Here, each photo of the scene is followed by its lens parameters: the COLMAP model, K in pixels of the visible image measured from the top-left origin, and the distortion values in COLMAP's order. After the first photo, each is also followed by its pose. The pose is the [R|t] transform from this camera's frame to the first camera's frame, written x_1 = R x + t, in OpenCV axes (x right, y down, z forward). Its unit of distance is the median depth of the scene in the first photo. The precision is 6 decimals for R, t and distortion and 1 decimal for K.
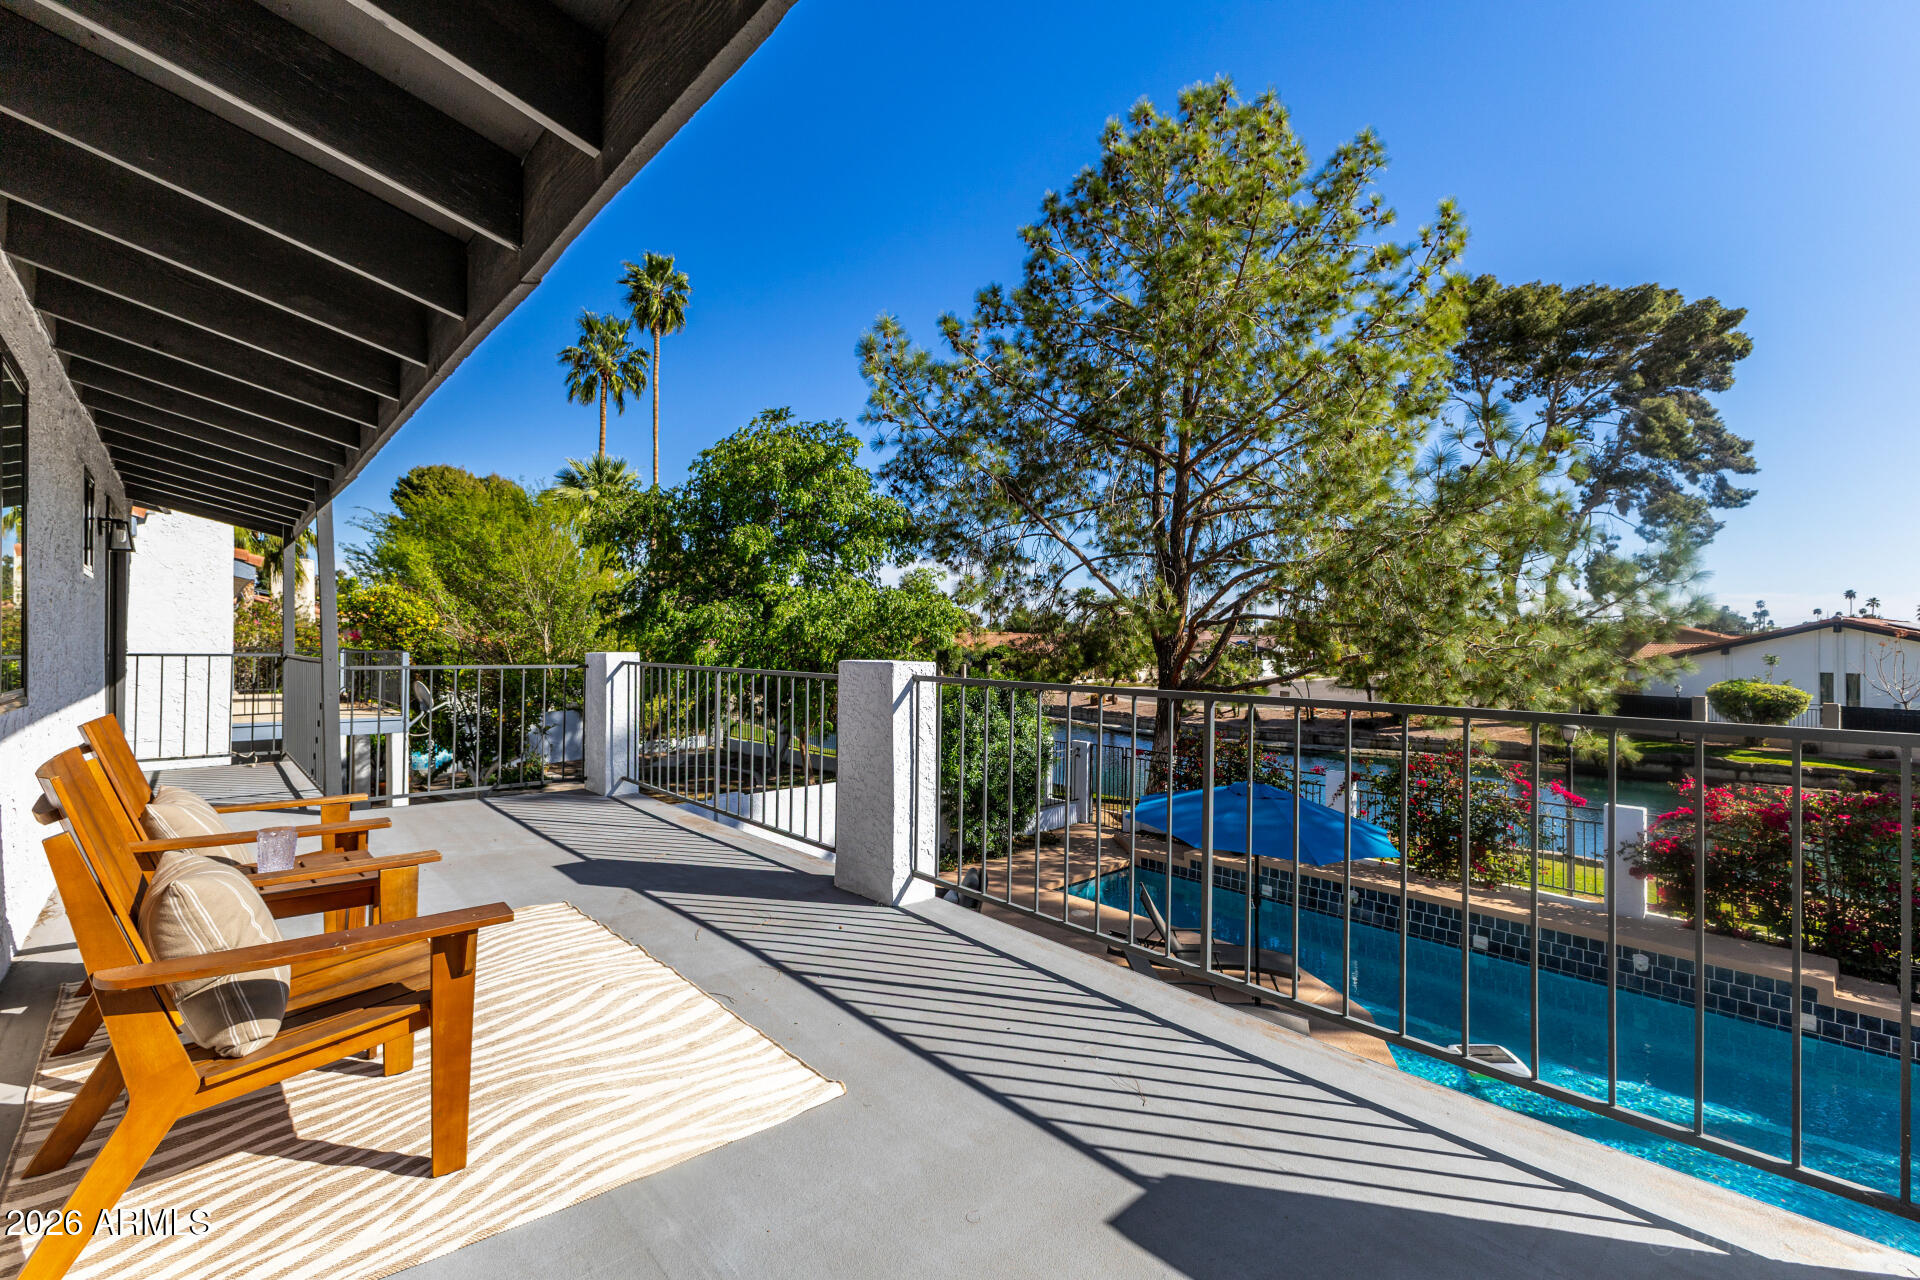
lens RADIAL K [[857.6, 0, 960.0], [0, 857.6, 640.0], [0, 0, 1]] dist [-0.000861, -0.000070]
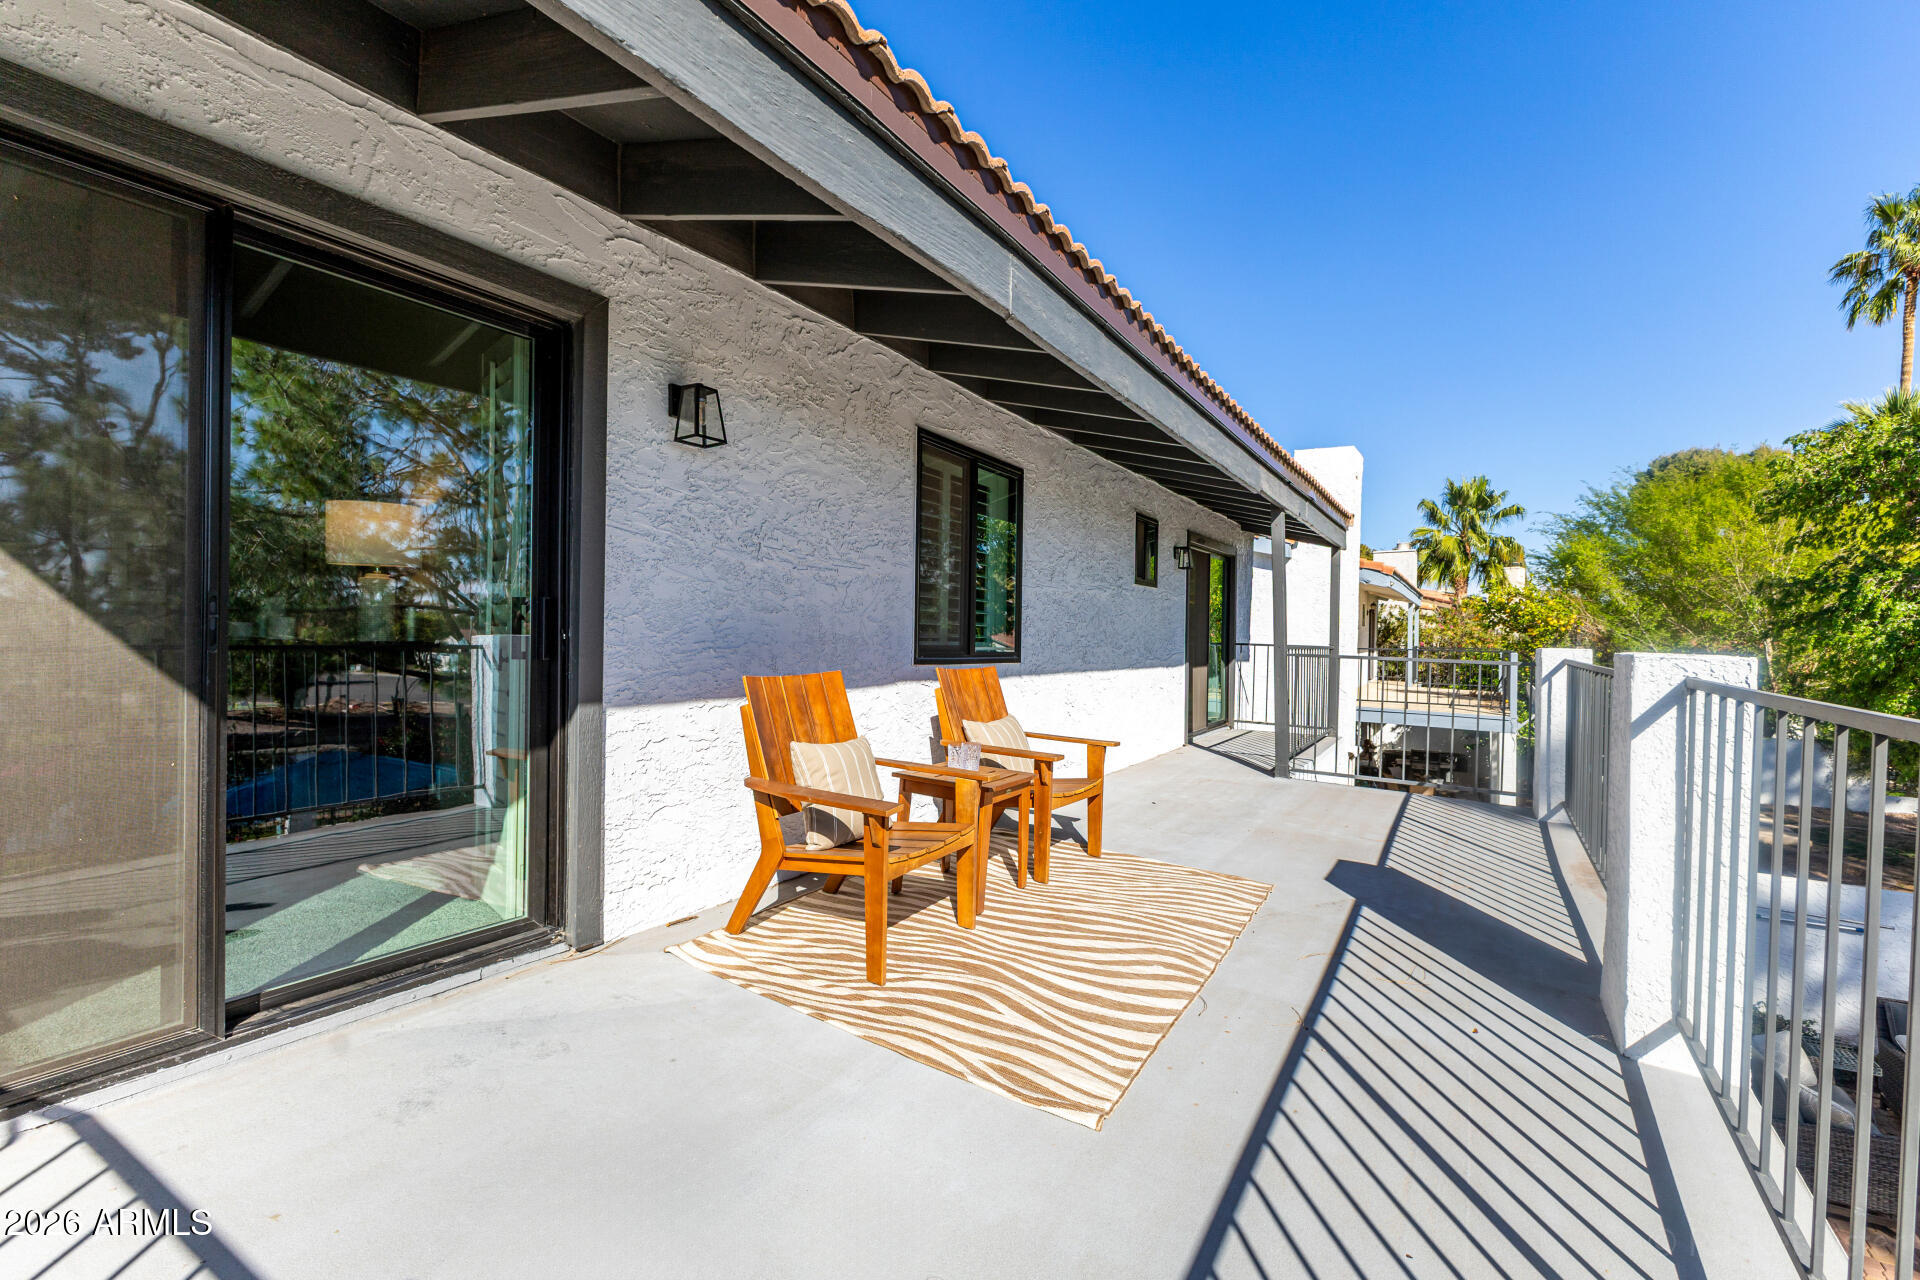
lens RADIAL K [[841.4, 0, 960.0], [0, 841.4, 640.0], [0, 0, 1]] dist [0.014572, 0.000288]
pose [[0.252899, 0.010190, -0.967439, 0.124225], [-0.020112, 0.999784, 0.005273, 0.007025], [0.967284, 0.018124, 0.253050, 0.122335]]
